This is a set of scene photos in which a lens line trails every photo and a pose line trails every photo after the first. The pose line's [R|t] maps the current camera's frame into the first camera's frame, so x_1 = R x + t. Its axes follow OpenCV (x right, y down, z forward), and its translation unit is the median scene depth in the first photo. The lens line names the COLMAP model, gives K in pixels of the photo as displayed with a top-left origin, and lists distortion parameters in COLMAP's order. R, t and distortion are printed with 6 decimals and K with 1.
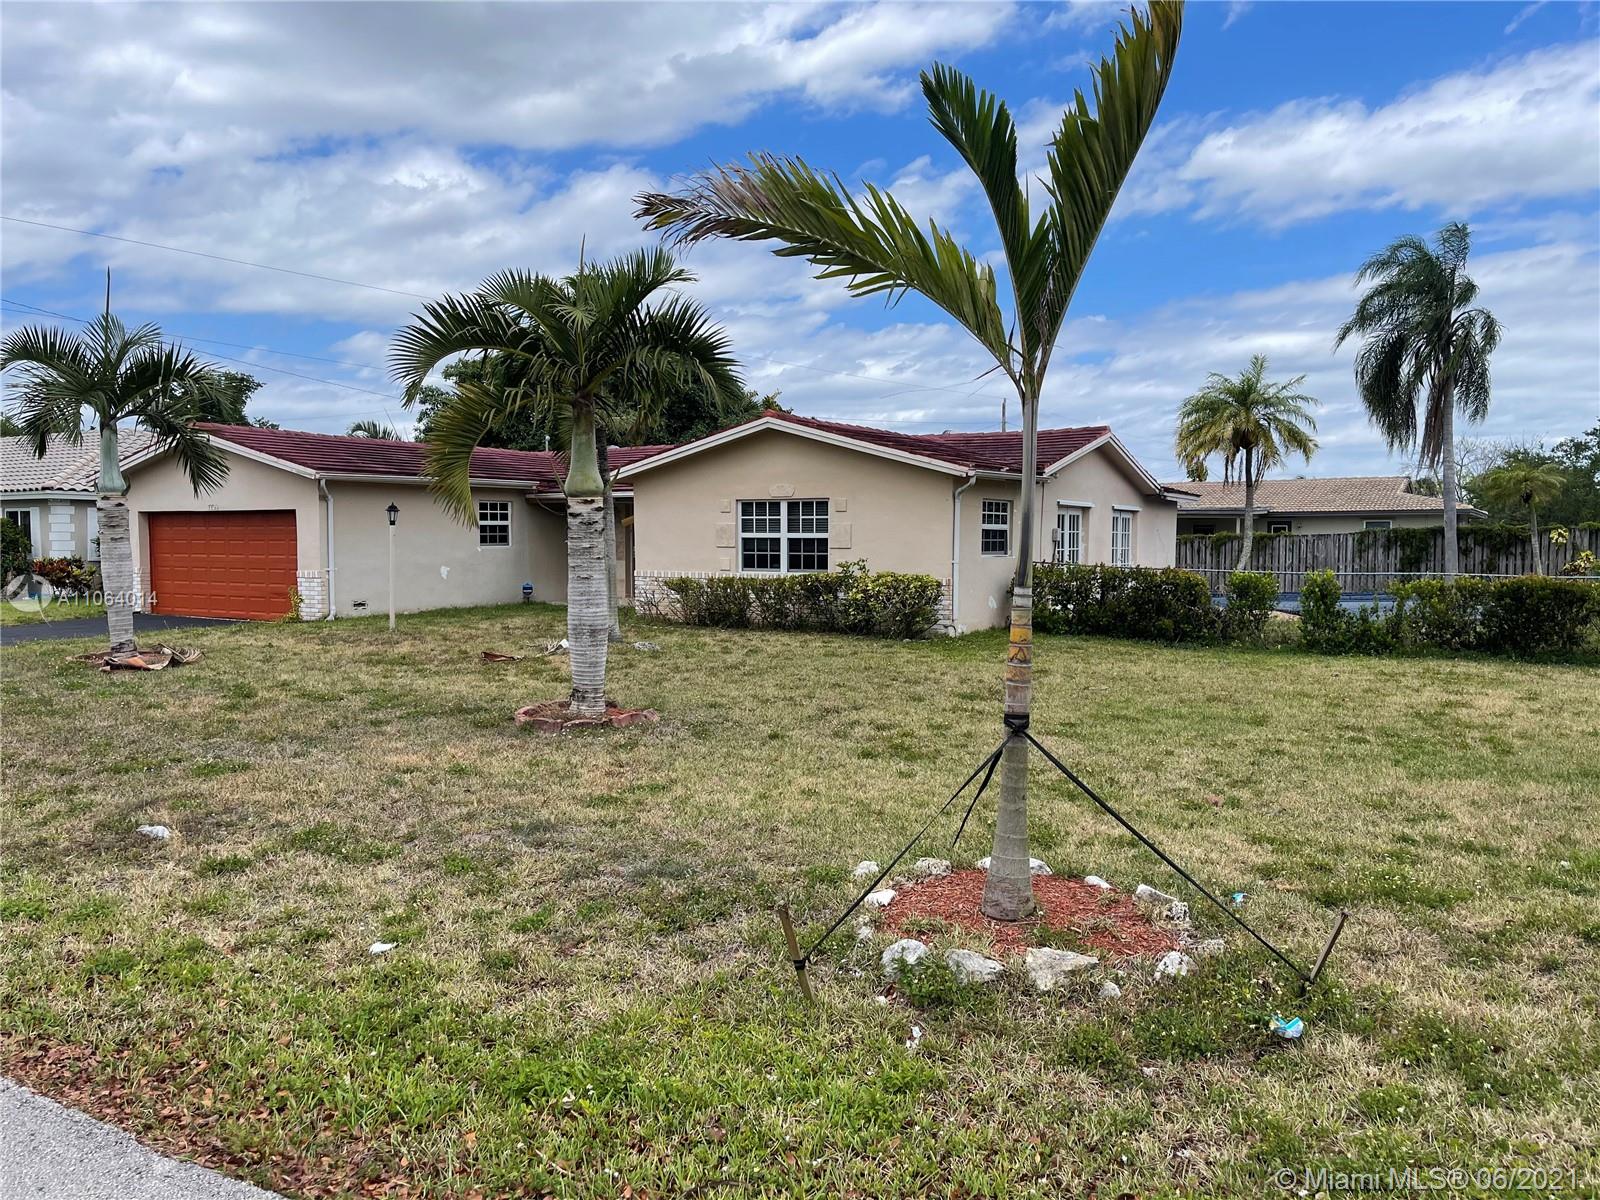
lens RADIAL K [[1216.8, 0, 811.2], [0, 1216.8, 613.8], [0, 0, 1]] dist [0.067460, -0.095575]
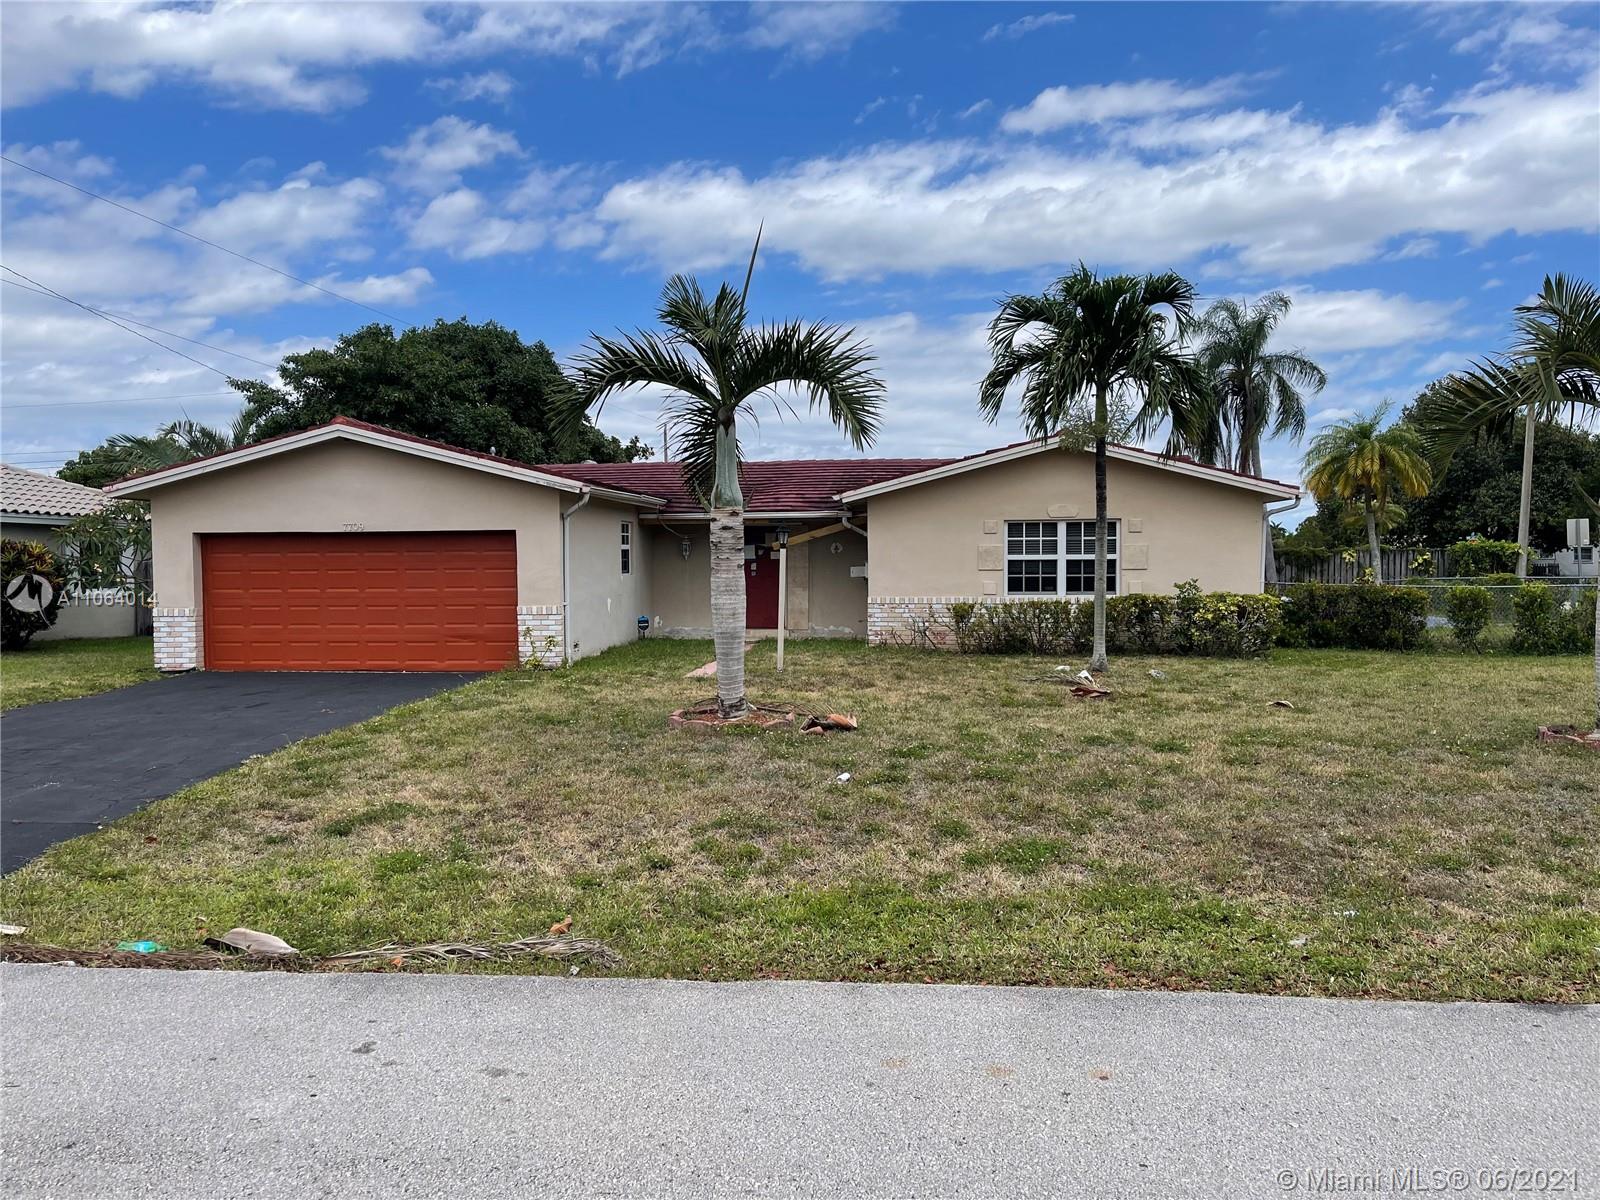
lens RADIAL K [[1216.8, 0, 795.8], [0, 1216.8, 603.7], [0, 0, 1]] dist [0.067460, -0.095575]
pose [[0.898921, -0.022590, 0.437528, -0.625581], [0.035521, 0.999140, -0.021393, -0.013857], [-0.436669, 0.034772, 0.898950, 0.217437]]
